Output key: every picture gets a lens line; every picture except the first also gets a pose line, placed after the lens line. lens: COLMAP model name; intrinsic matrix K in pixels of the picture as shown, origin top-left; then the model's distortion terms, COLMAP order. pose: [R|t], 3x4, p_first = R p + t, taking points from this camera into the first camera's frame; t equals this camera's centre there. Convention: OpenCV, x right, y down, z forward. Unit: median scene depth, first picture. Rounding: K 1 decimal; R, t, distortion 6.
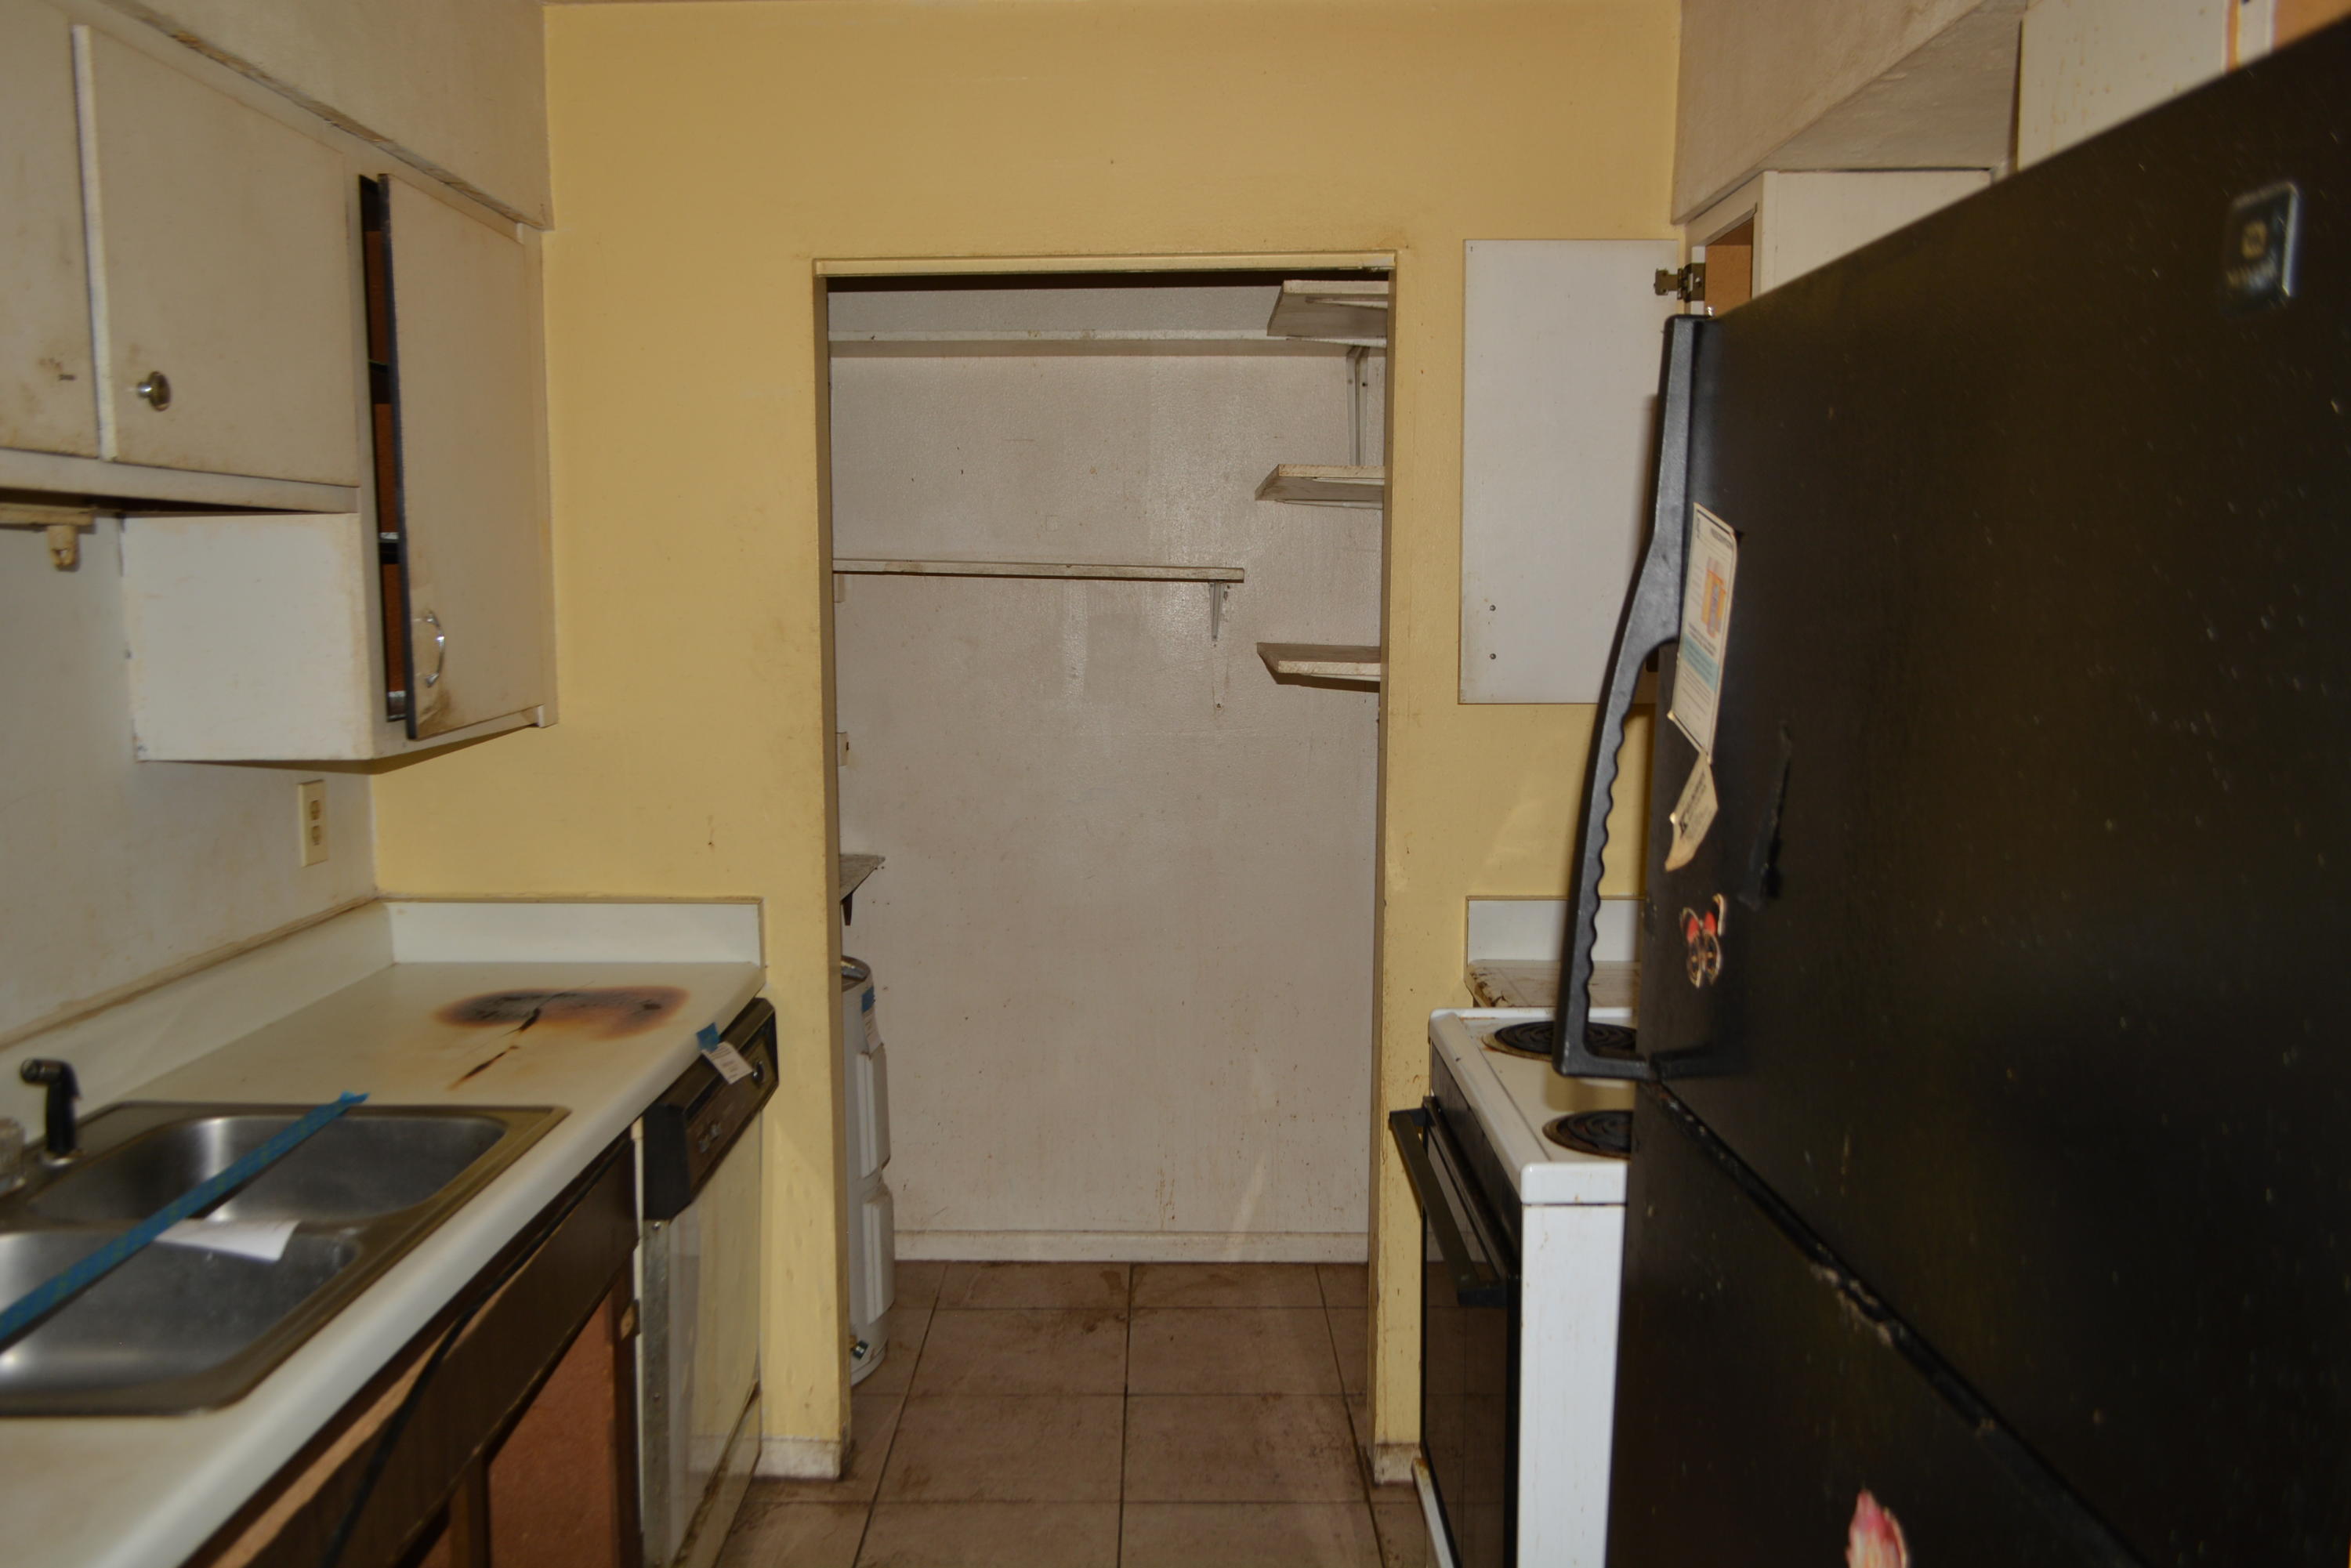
lens RADIAL K [[1837.6, 0, 1142.0], [0, 1837.6, 789.9], [0, 0, 1]] dist [-0.013390, -0.001878]
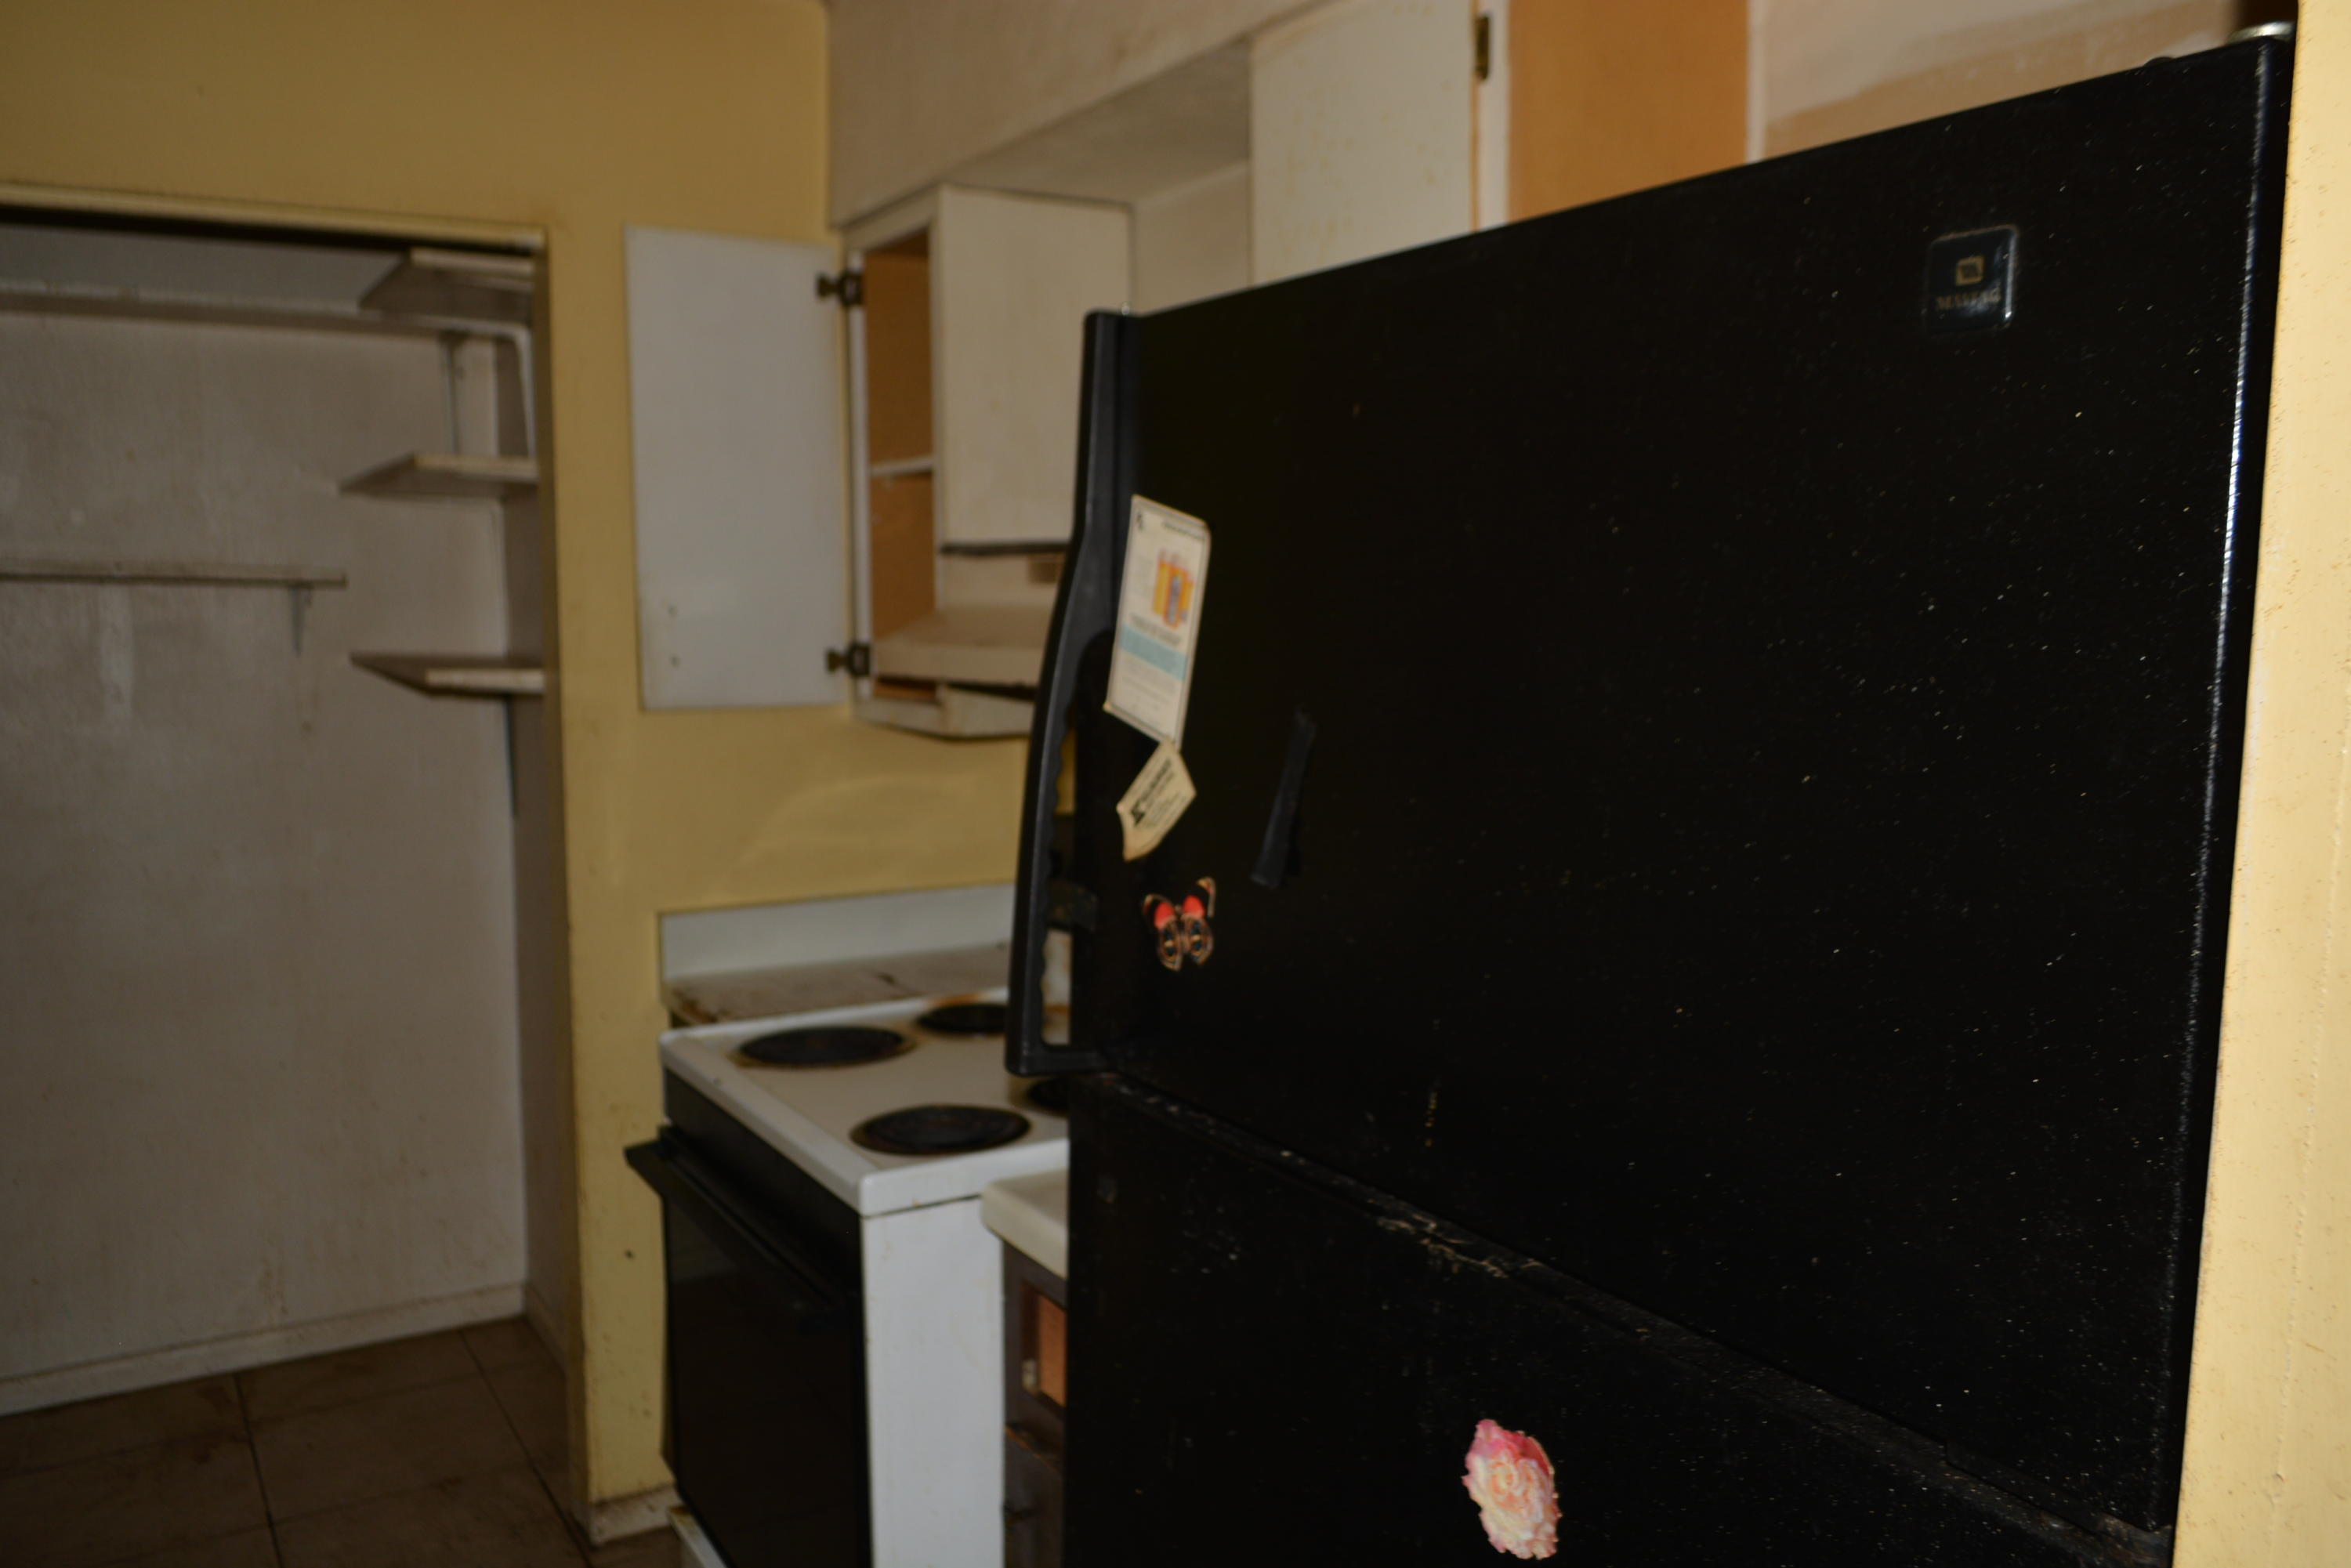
lens RADIAL K [[1808.7, 0, 1175.5], [0, 1808.7, 784.0], [0, 0, 1]] dist [-0.010668, -0.003604]
pose [[0.848267, -0.056659, 0.526529, -0.092385], [0.059693, 0.998153, 0.011242, -0.003147], [-0.526193, 0.021894, 0.850083, 0.059329]]
